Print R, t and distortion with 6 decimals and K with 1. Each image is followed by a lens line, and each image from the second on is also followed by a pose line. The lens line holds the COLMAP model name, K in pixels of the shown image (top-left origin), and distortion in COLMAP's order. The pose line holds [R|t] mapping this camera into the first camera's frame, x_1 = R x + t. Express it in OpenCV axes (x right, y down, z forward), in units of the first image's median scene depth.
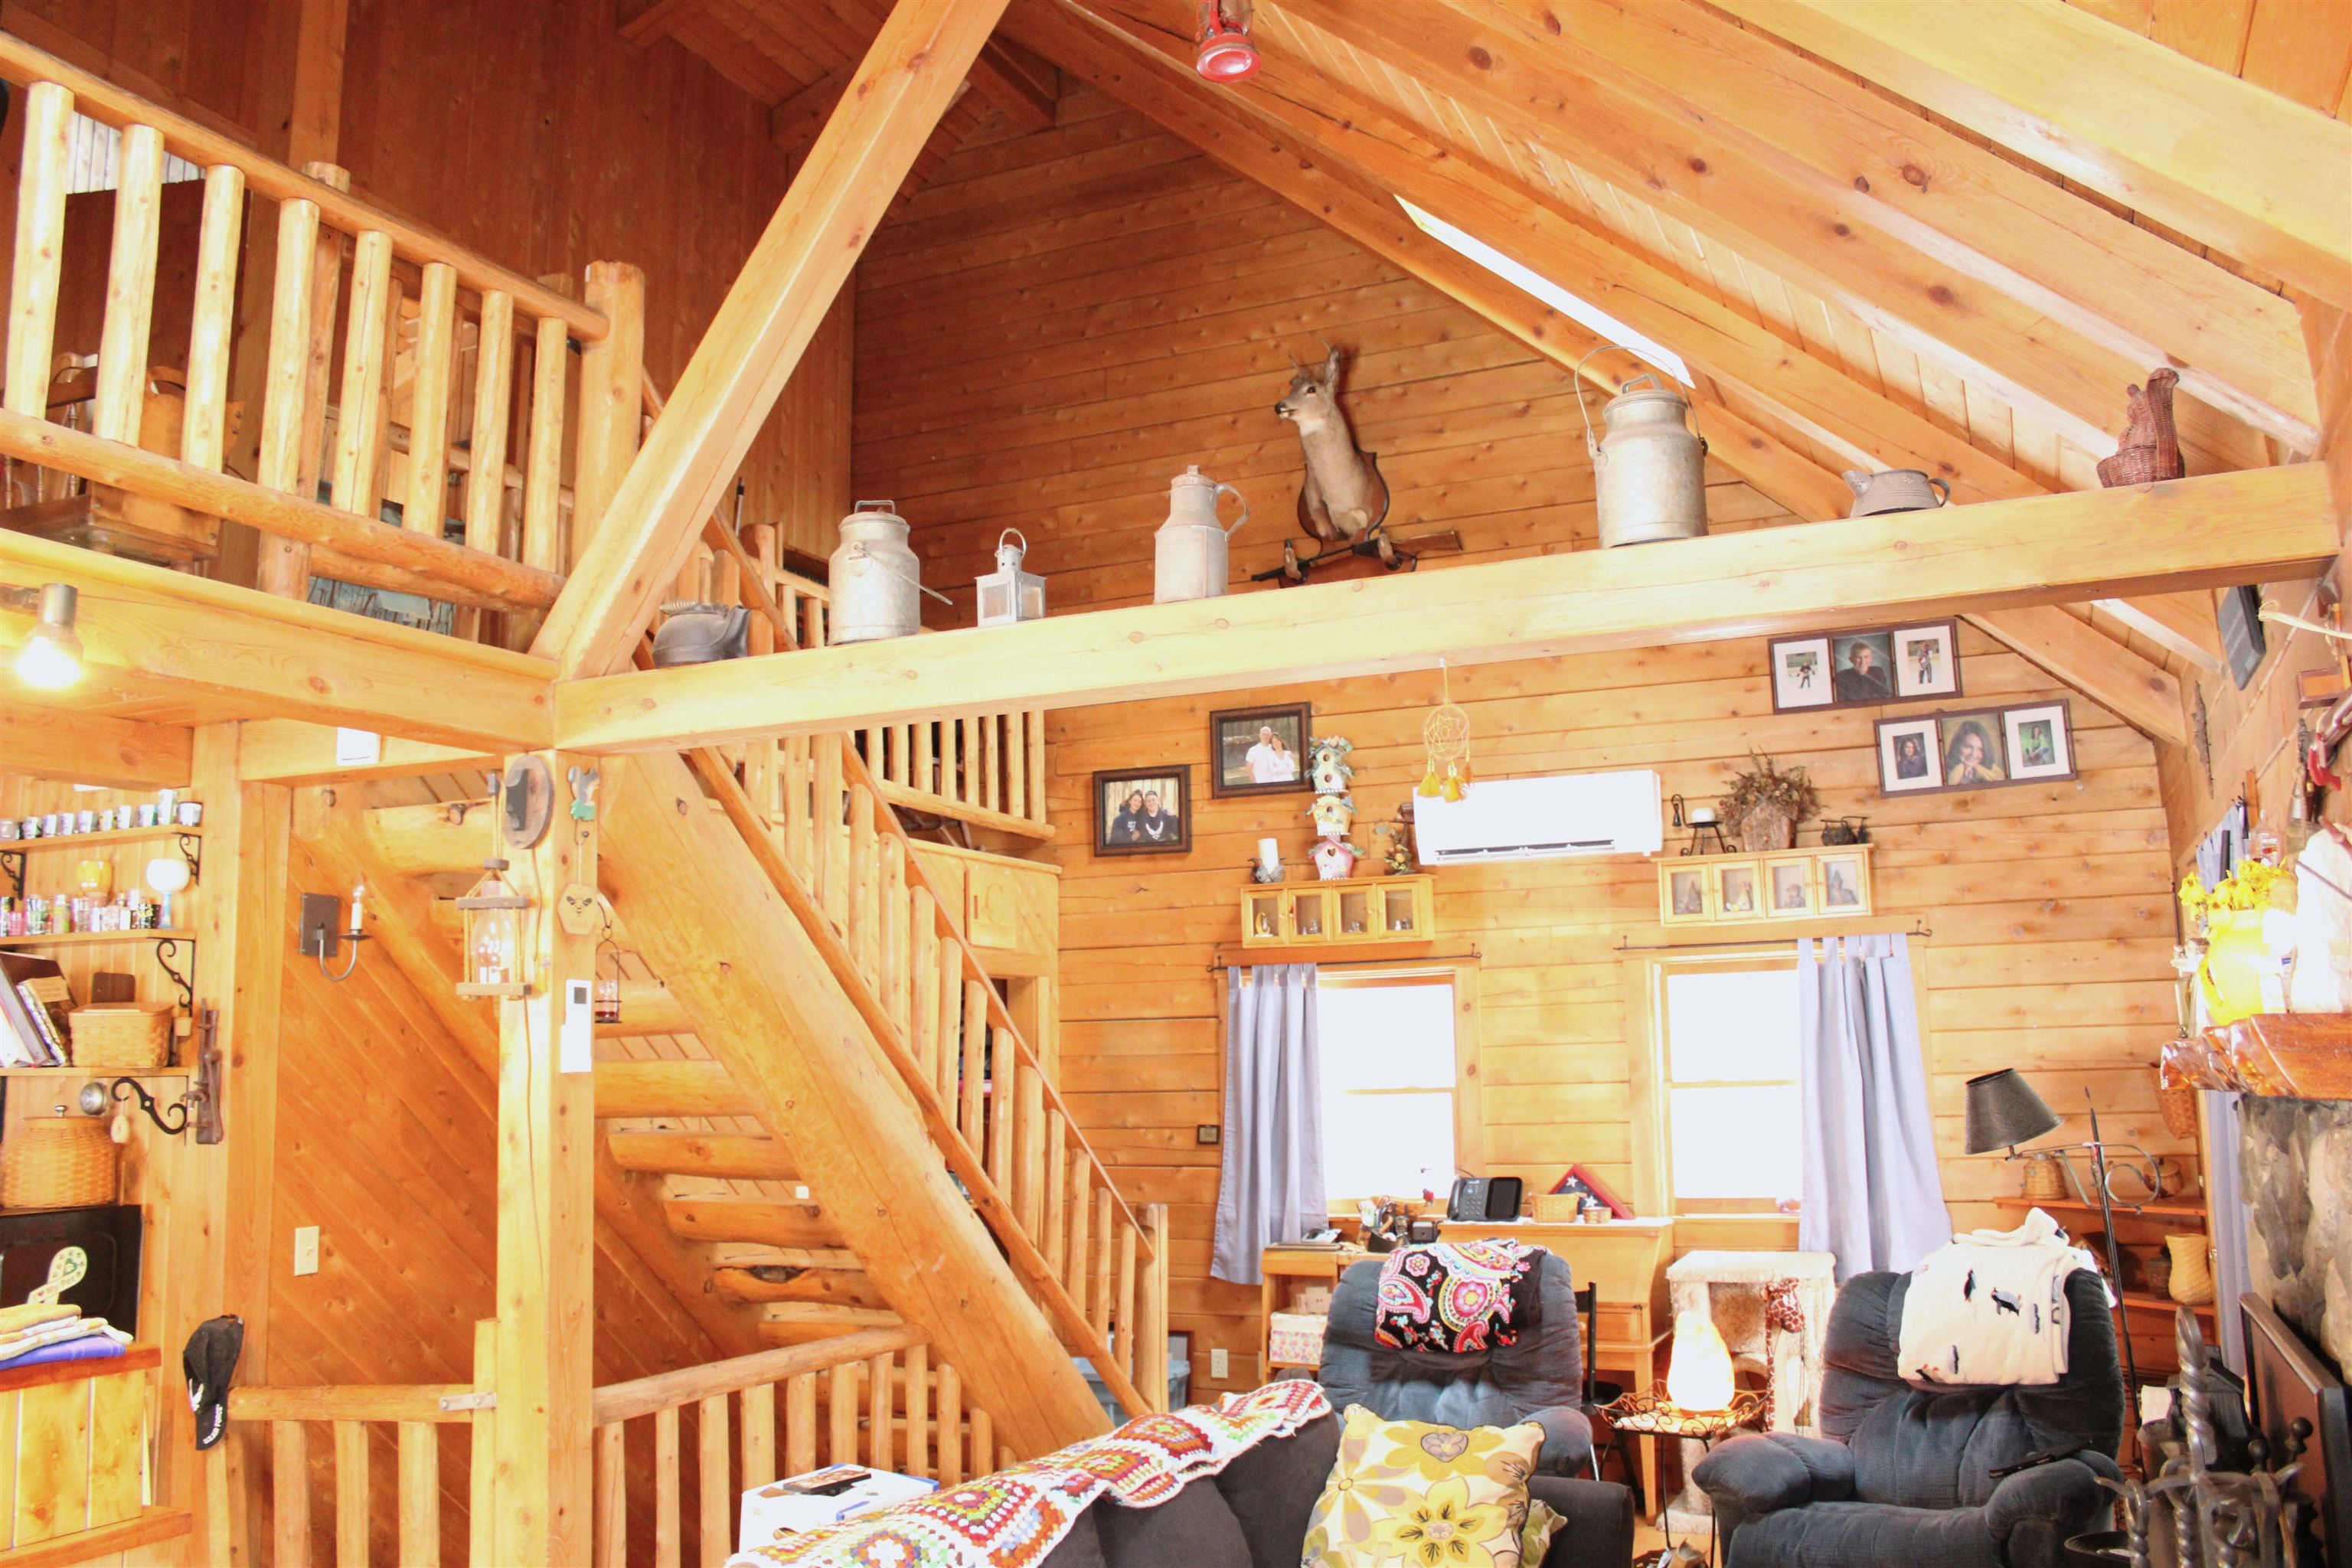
lens RADIAL K [[1977.9, 0, 1170.3], [0, 1977.9, 780.9], [0, 0, 1]] dist [-0.149934, 0.112487]
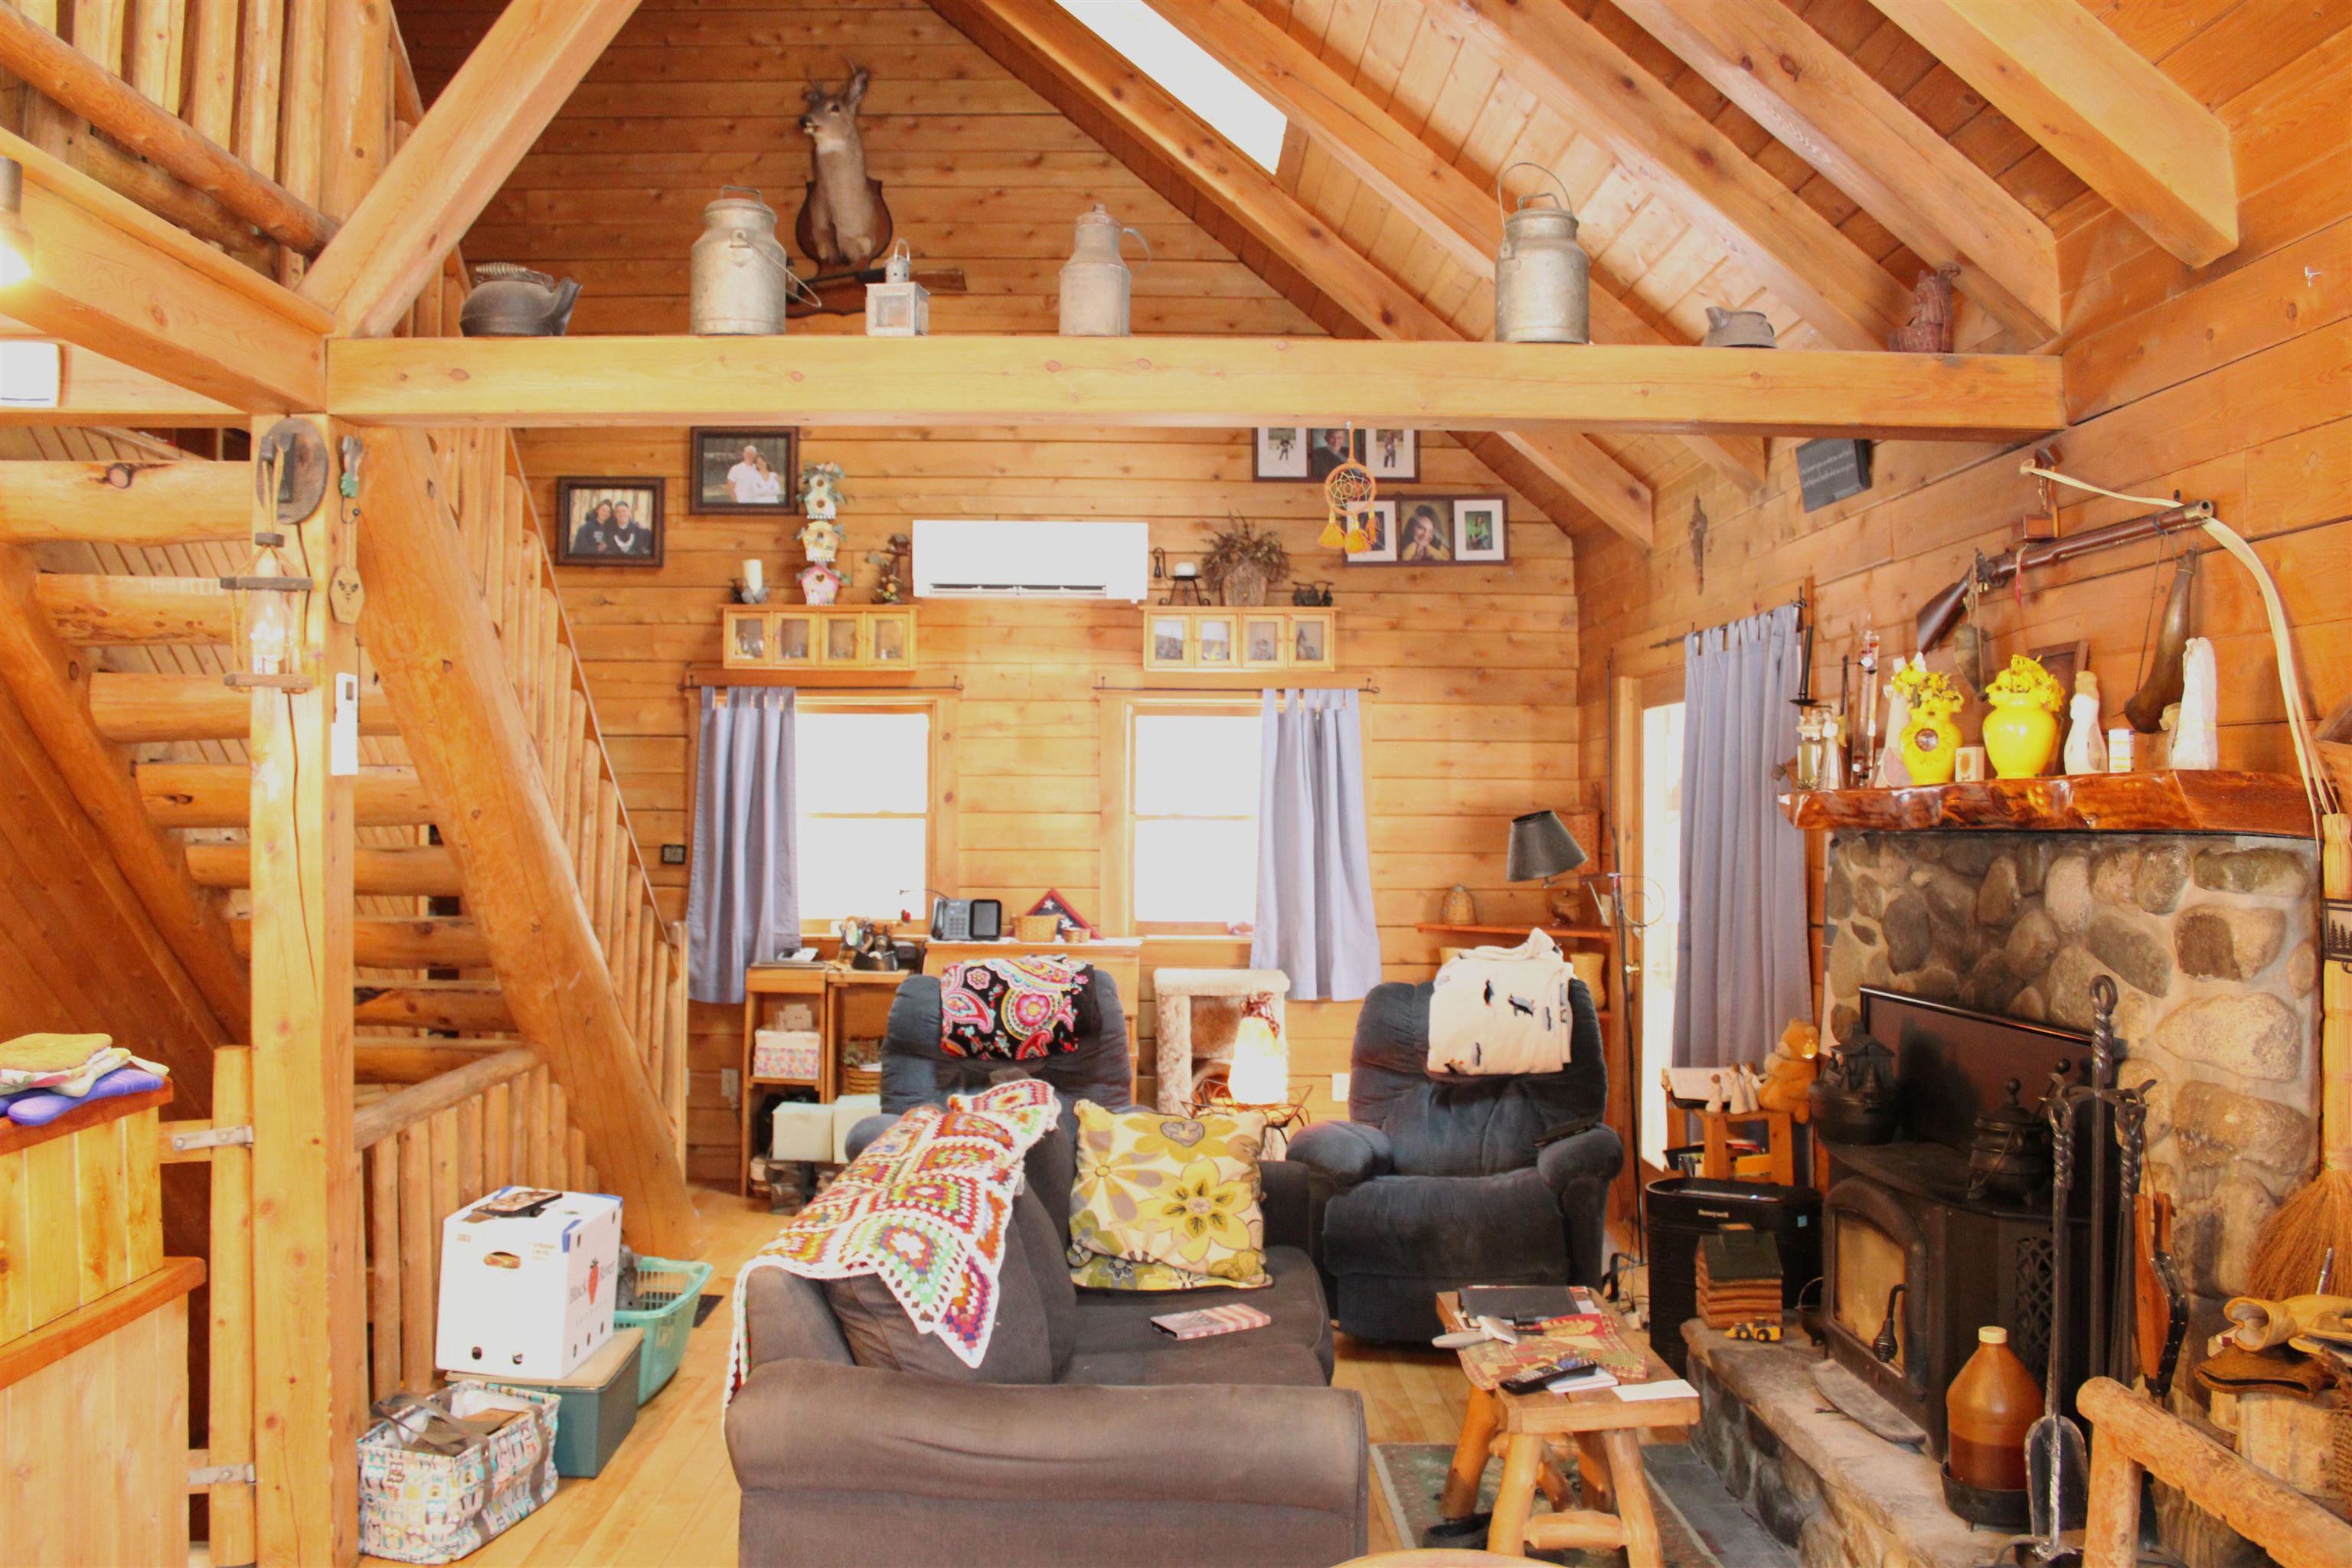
lens RADIAL K [[1977.9, 0, 1186.6], [0, 1977.9, 784.5], [0, 0, 1]] dist [-0.149934, 0.112487]
pose [[0.897322, 0.027214, 0.440536, -0.220039], [-0.086501, 0.989585, 0.115062, 0.010383], [-0.432816, -0.141355, 0.890331, 0.017214]]
